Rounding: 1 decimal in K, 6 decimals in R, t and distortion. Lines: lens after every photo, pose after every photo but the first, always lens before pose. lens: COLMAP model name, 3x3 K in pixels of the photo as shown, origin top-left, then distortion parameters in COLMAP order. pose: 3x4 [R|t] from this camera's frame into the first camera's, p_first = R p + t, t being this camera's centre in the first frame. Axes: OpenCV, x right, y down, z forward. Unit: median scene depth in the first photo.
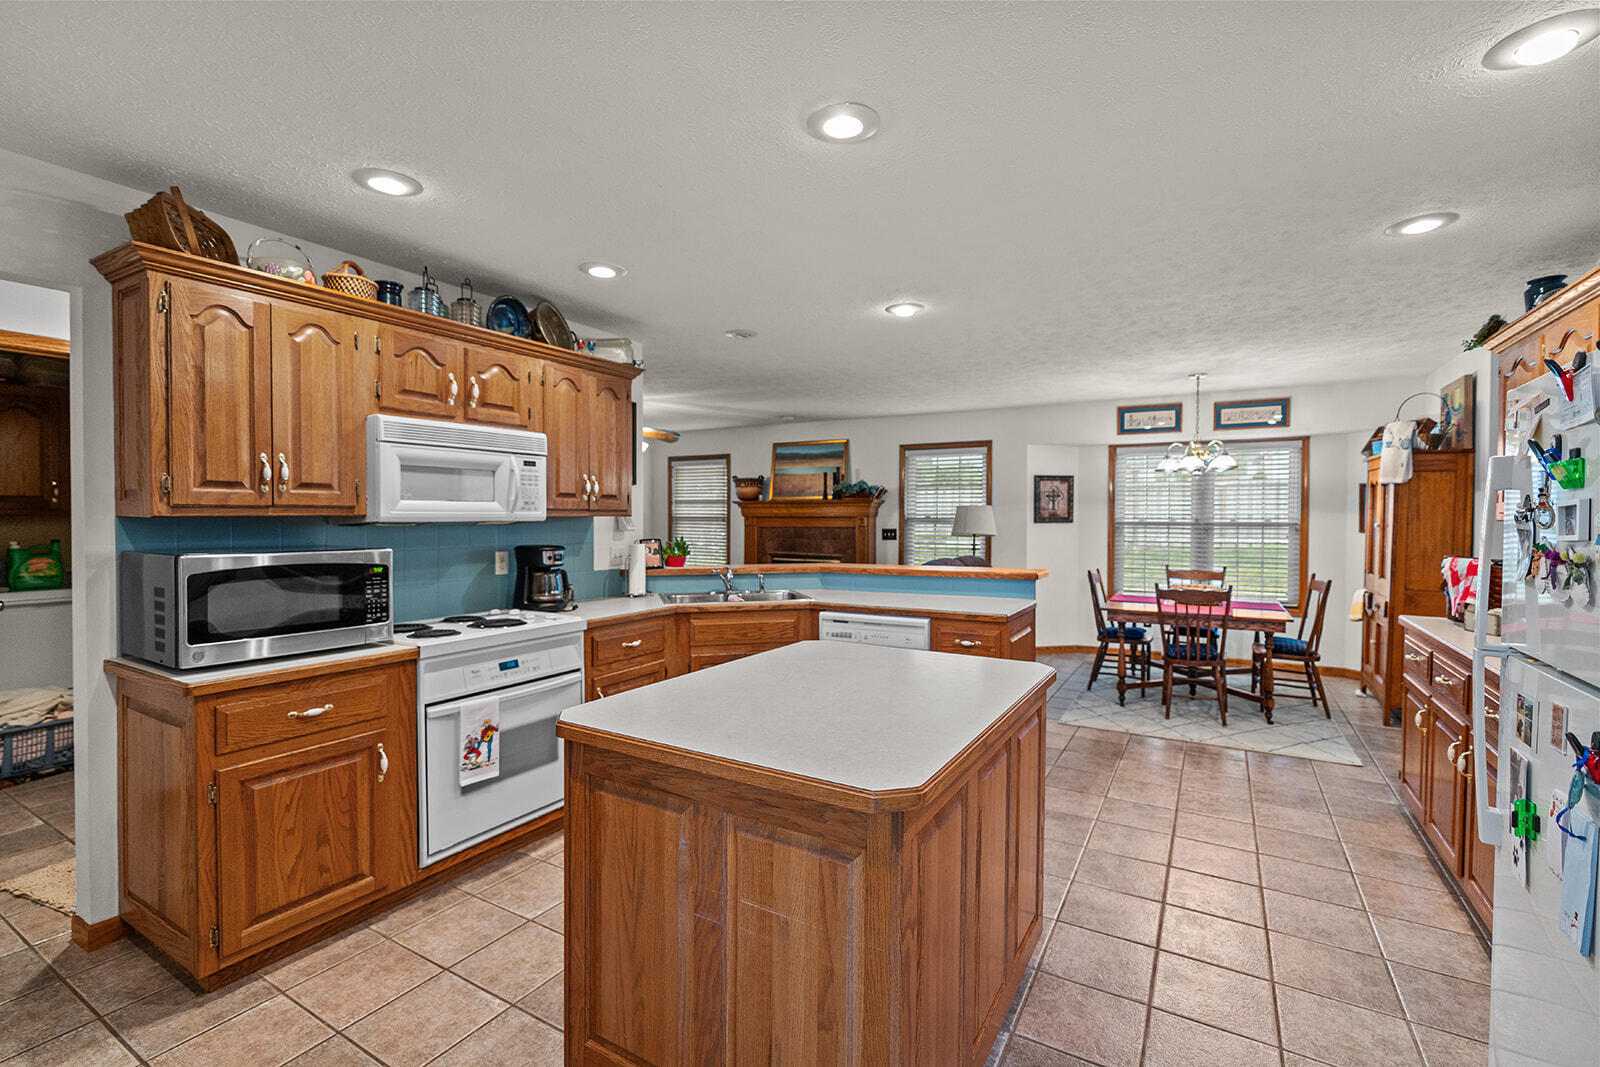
lens RADIAL K [[714.7, 0, 800.0], [0, 714.7, 533.5], [0, 0, 1]] dist [-0.003622, -0.000041]
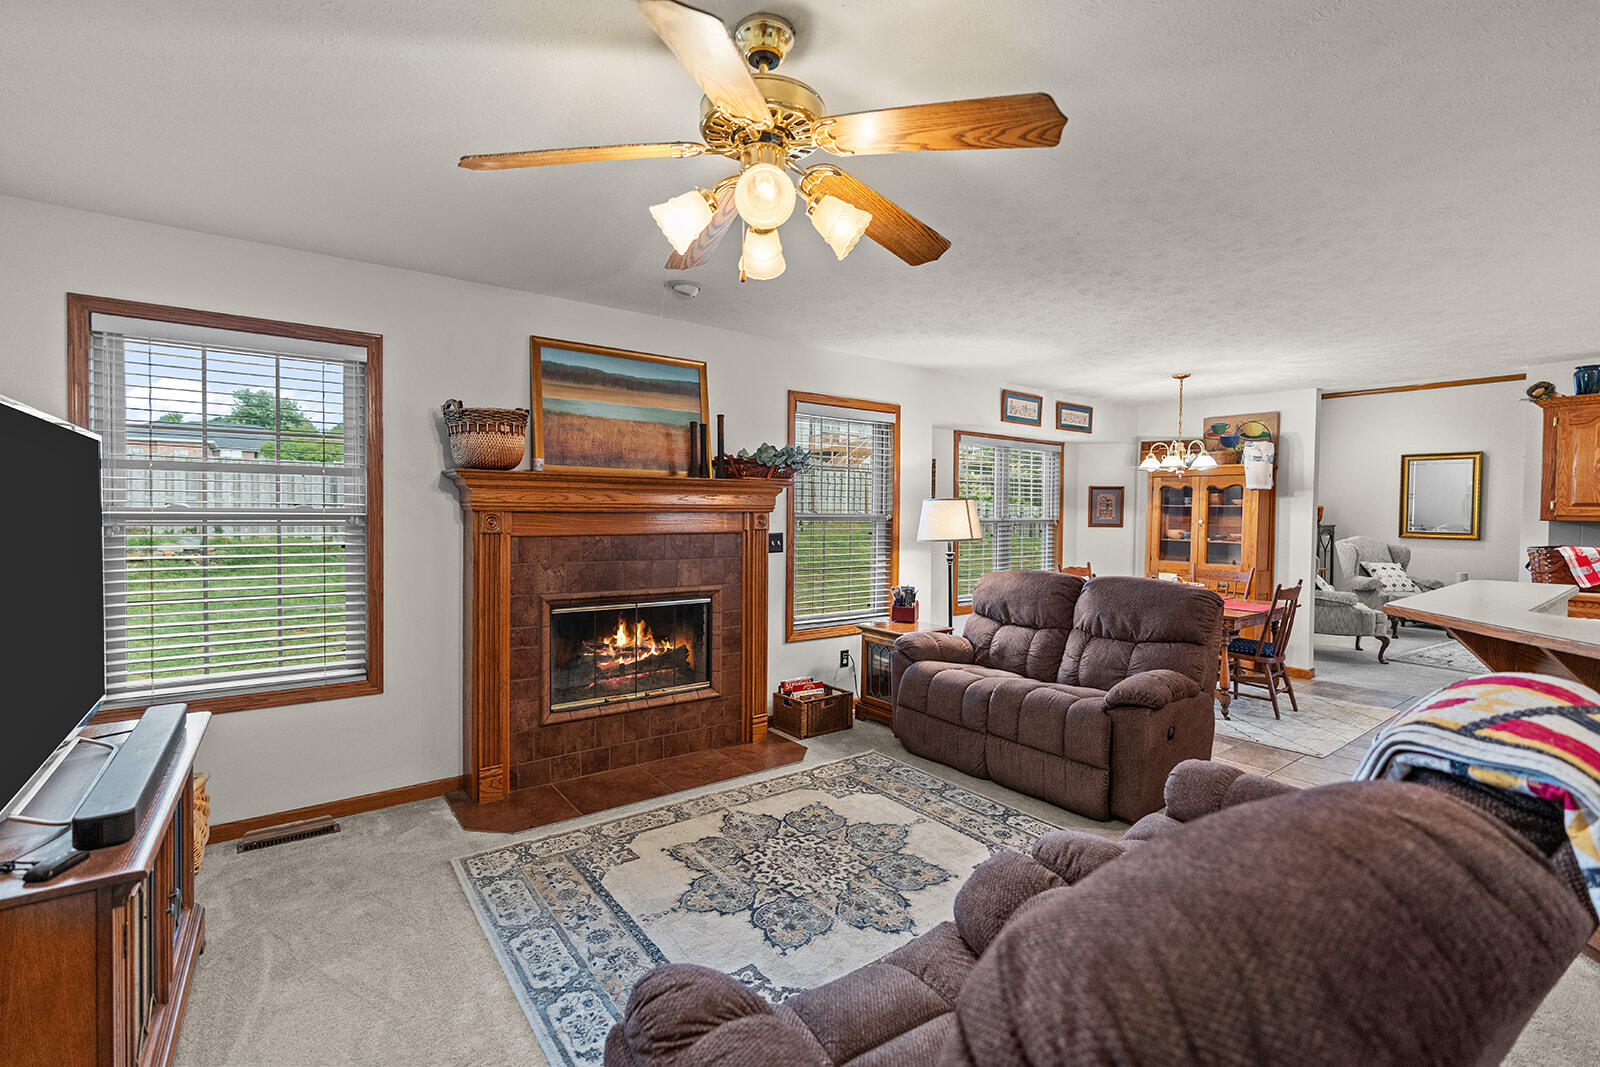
lens RADIAL K [[714.7, 0, 800.0], [0, 714.7, 533.5], [0, 0, 1]] dist [-0.003622, -0.000041]
pose [[0.389391, -0.030078, 0.920581, -0.382604], [0.008902, 0.999543, 0.028893, -0.022325], [-0.921029, -0.003056, 0.389481, 0.727937]]
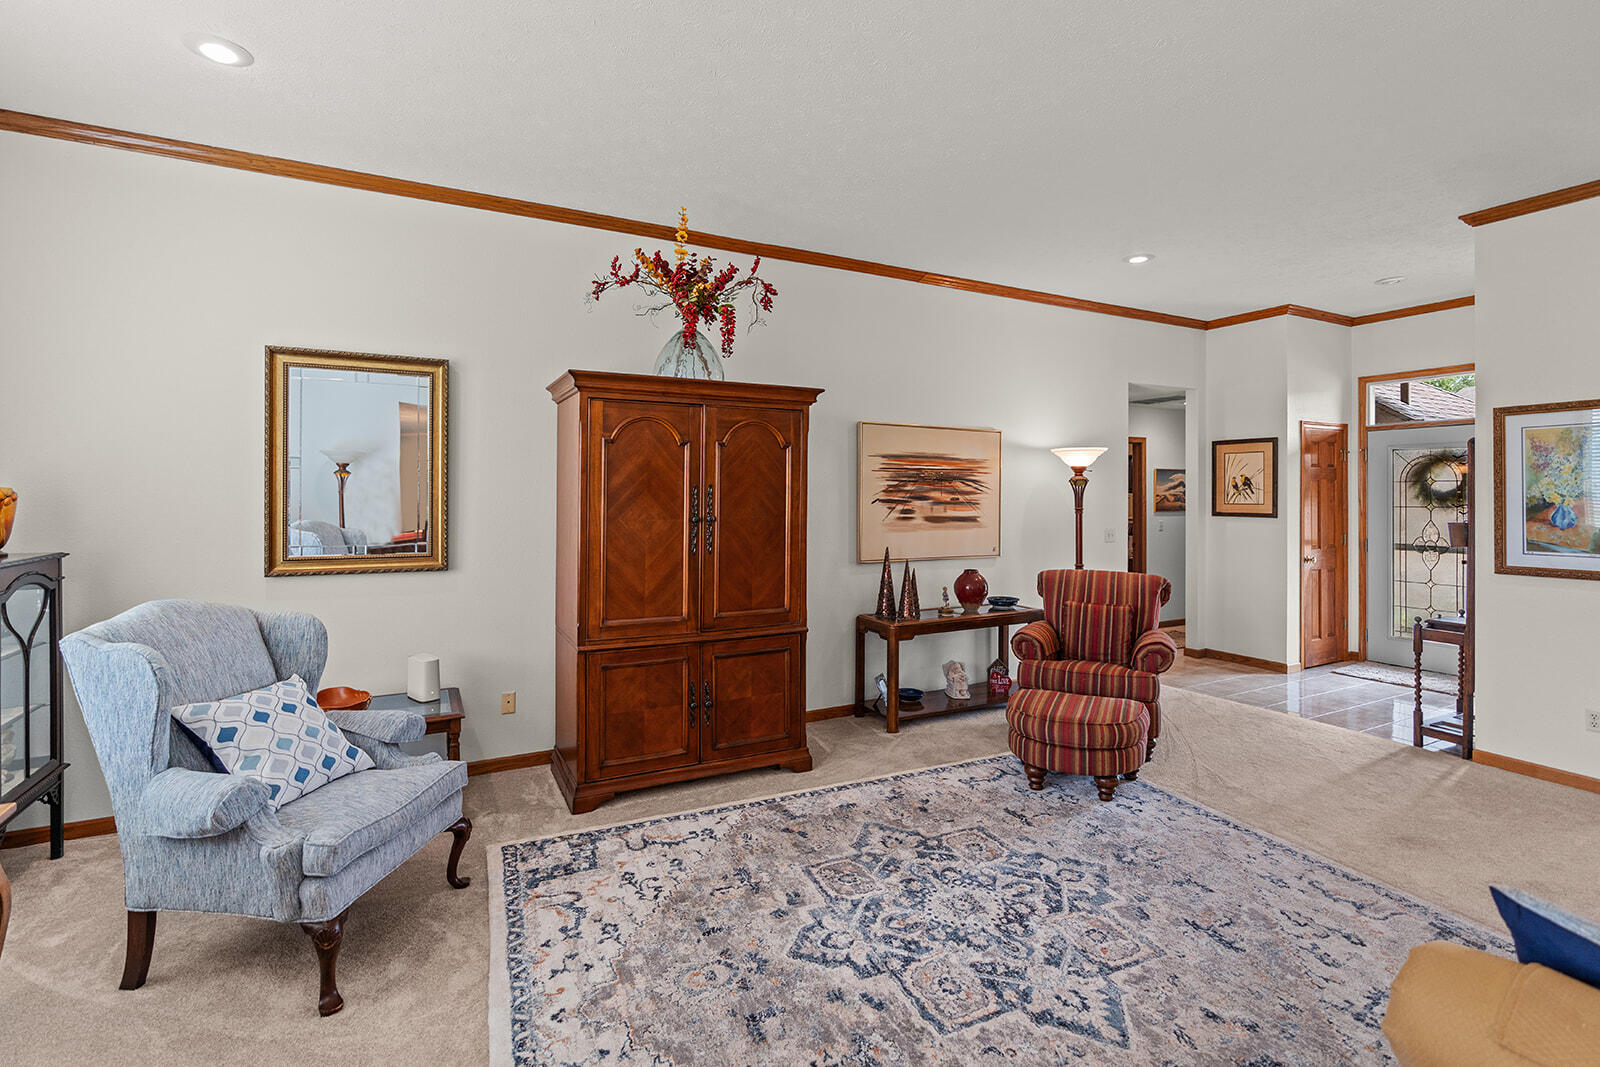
lens RADIAL K [[745.5, 0, 798.4], [0, 745.5, 492.6], [0, 0, 1]] dist [-0.002440, -0.000126]
pose [[-0.845426, -0.003254, 0.534082, 0.537564], [0.006906, 0.999831, 0.017023, -0.028037], [-0.534047, 0.018081, -0.845261, 0.490990]]
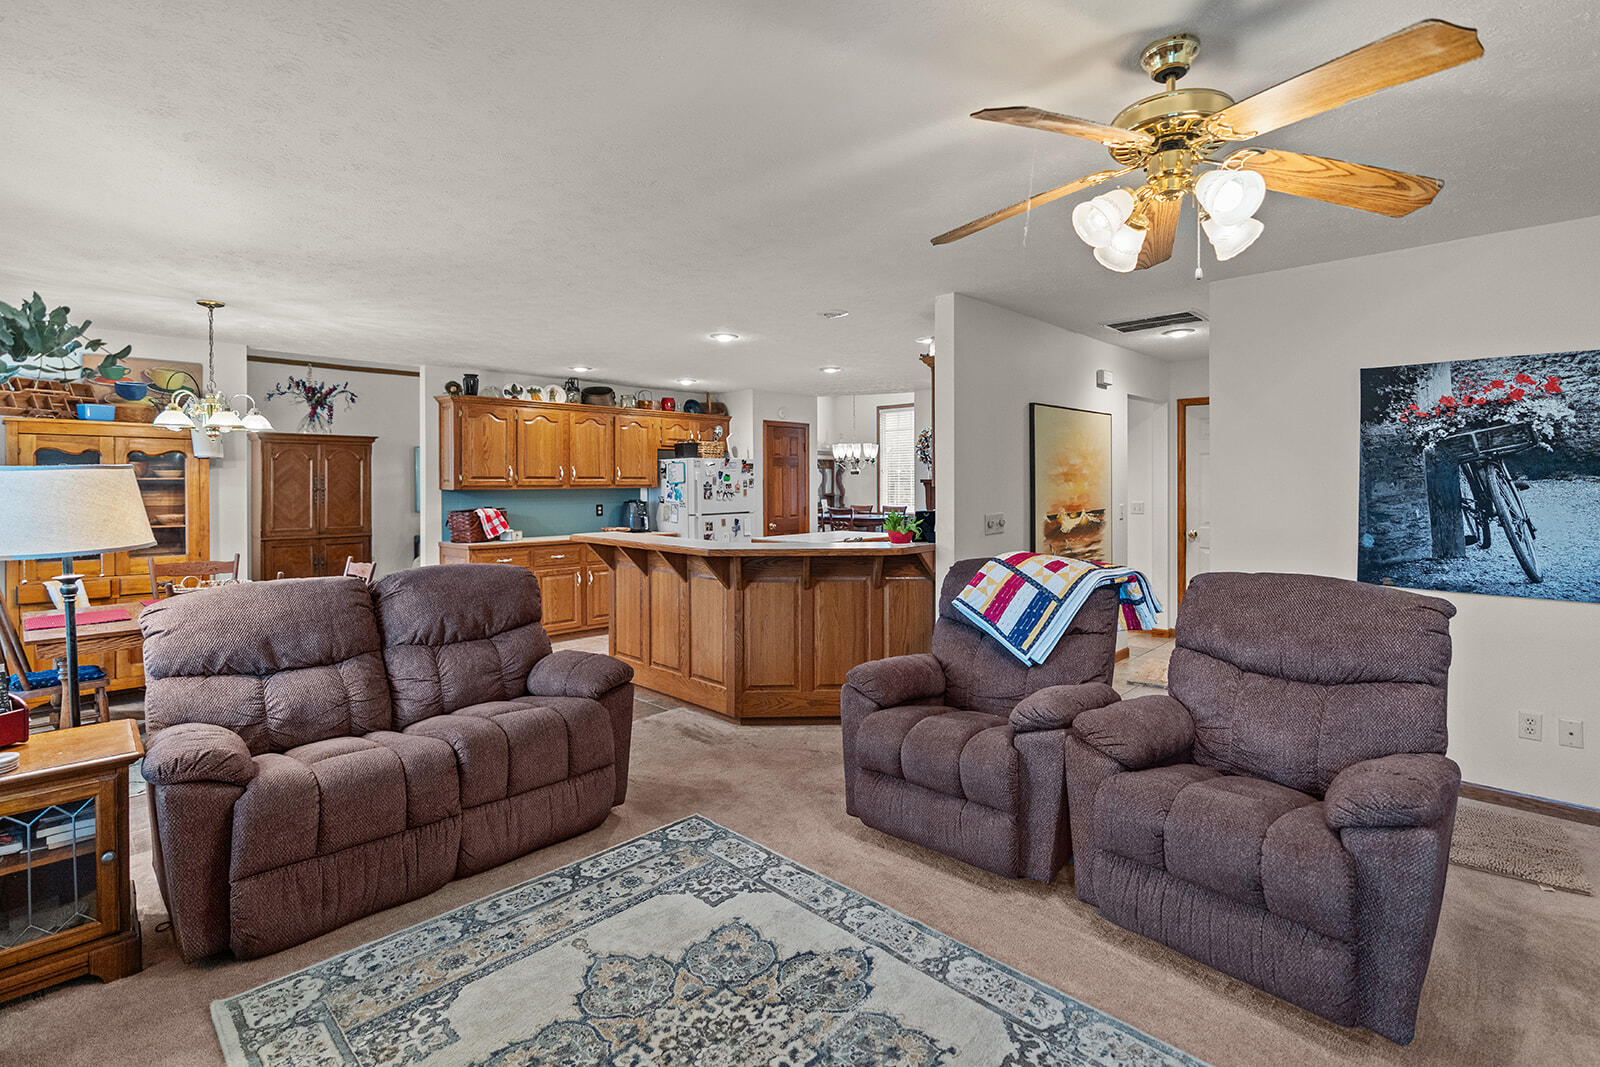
lens RADIAL K [[745.5, 0, 798.4], [0, 745.5, 492.6], [0, 0, 1]] dist [-0.002440, -0.000126]
pose [[-0.970158, -0.000917, 0.242473, -0.150347], [0.006516, 0.999533, 0.029852, -0.028749], [-0.242388, 0.030541, -0.969699, 1.059598]]
